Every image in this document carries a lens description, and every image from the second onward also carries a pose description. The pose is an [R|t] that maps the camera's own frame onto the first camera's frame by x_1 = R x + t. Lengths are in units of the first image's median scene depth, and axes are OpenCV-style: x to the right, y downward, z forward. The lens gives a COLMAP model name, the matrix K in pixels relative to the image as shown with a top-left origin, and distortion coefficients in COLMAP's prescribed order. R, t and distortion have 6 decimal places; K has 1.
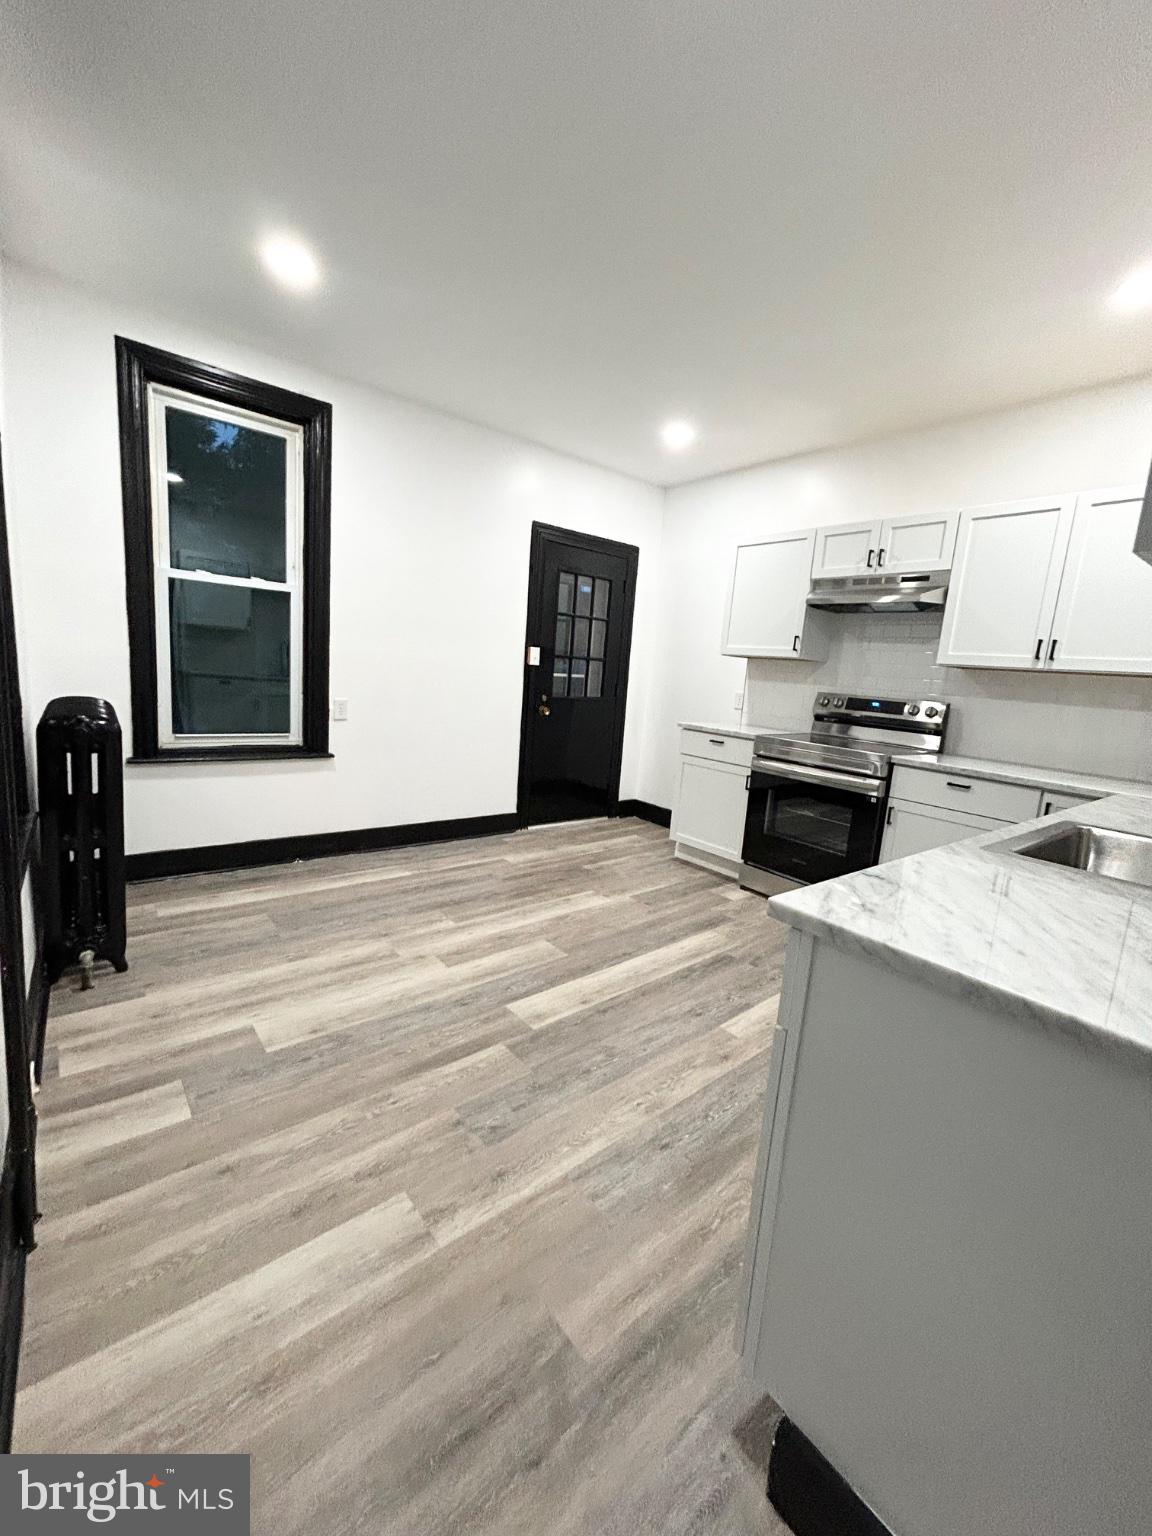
lens RADIAL K [[619.7, 0, 574.1], [0, 619.7, 765.0], [0, 0, 1]] dist [-0.007262, 0.005087]
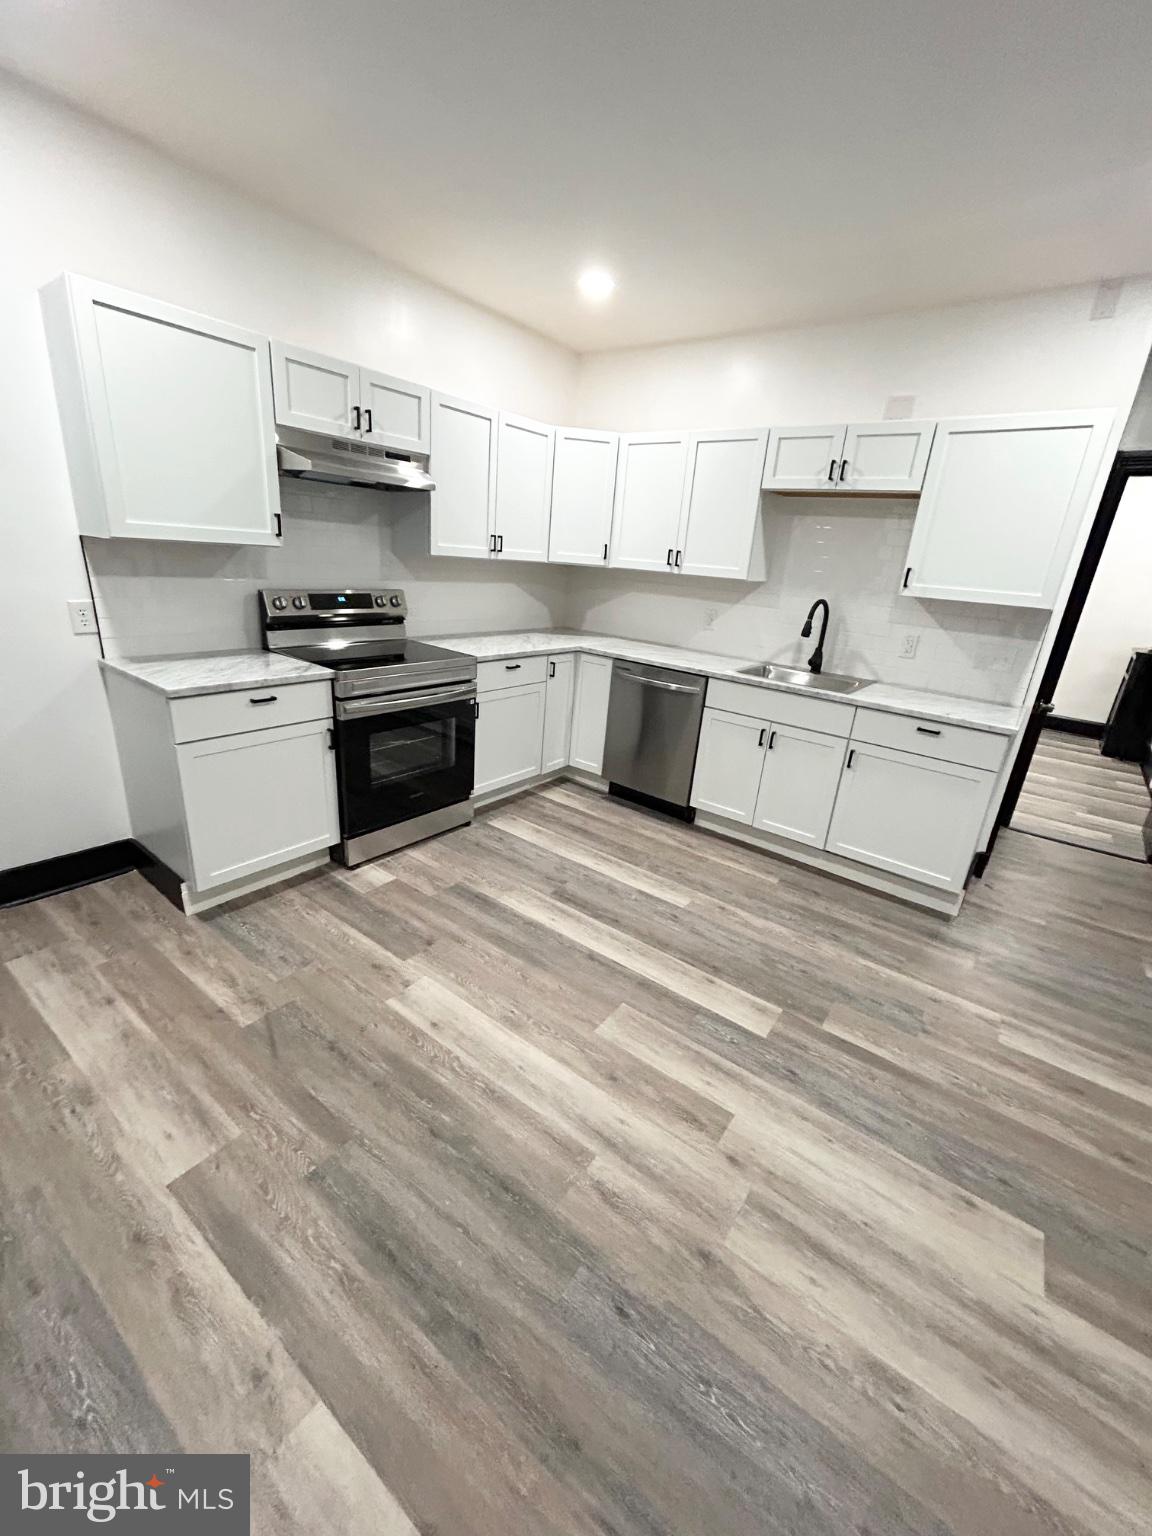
lens RADIAL K [[619.7, 0, 574.1], [0, 619.7, 765.0], [0, 0, 1]] dist [-0.007262, 0.005087]
pose [[-0.234409, -0.407433, 0.882639, -0.550801], [0.059758, 0.900179, 0.431400, -0.304984], [-0.970300, 0.153869, -0.186663, 1.113091]]
